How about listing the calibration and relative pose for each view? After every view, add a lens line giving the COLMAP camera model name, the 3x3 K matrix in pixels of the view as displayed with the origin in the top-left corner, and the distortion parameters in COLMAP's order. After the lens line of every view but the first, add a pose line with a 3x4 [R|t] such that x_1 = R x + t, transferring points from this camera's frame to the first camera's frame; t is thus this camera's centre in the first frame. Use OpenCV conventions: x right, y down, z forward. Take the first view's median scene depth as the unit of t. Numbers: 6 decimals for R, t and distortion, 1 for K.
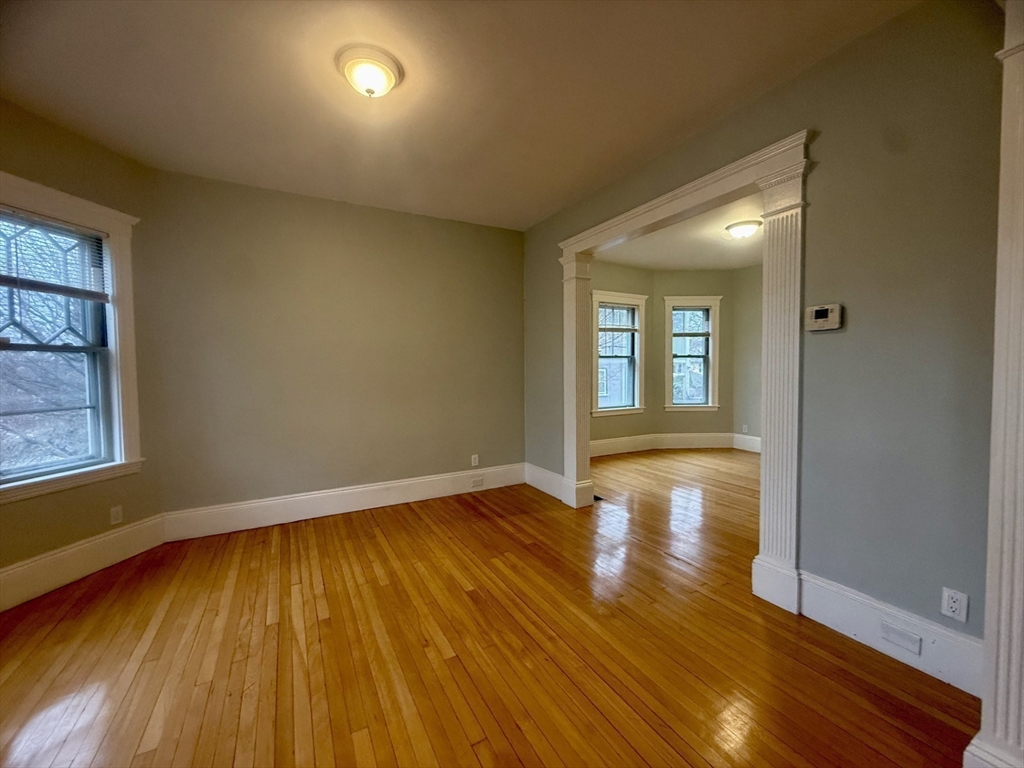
lens RADIAL K [[409.3, 0, 512.0], [0, 409.3, 384.0], [0, 0, 1]] dist [-0.001514, 0.000218]
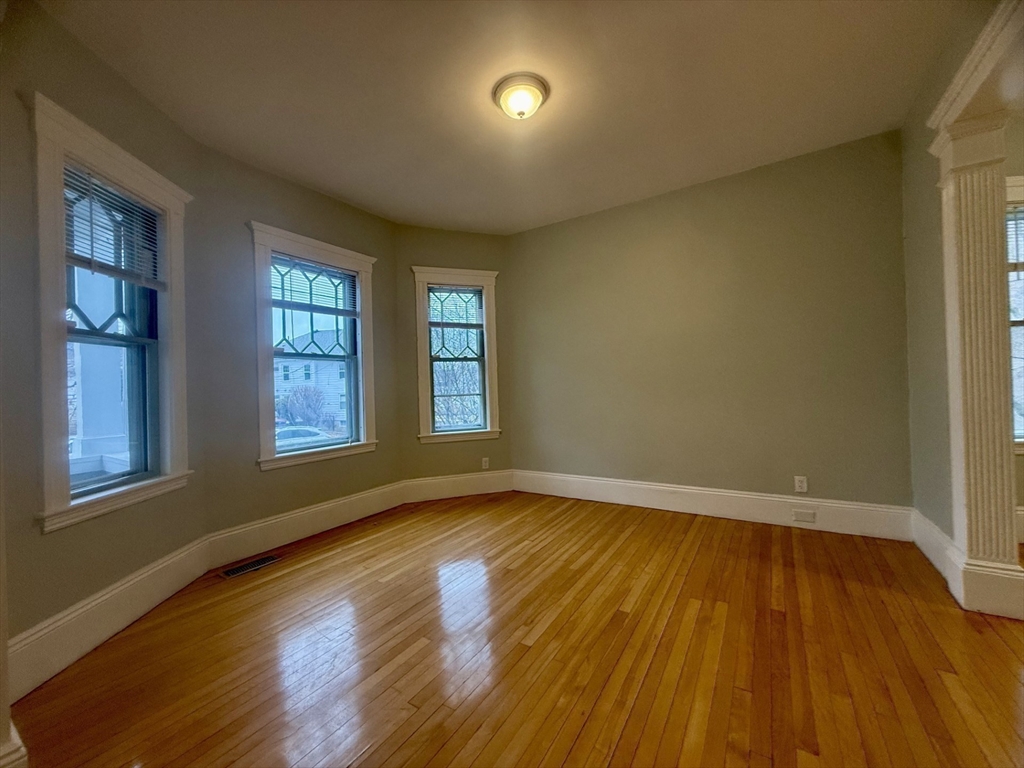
lens RADIAL K [[409.3, 0, 512.0], [0, 409.3, 384.0], [0, 0, 1]] dist [-0.001514, 0.000218]
pose [[0.480746, -0.010093, -0.876802, 0.472975], [-0.006570, 0.999864, -0.015112, 0.039413], [0.876835, 0.013025, 0.480614, 0.332839]]
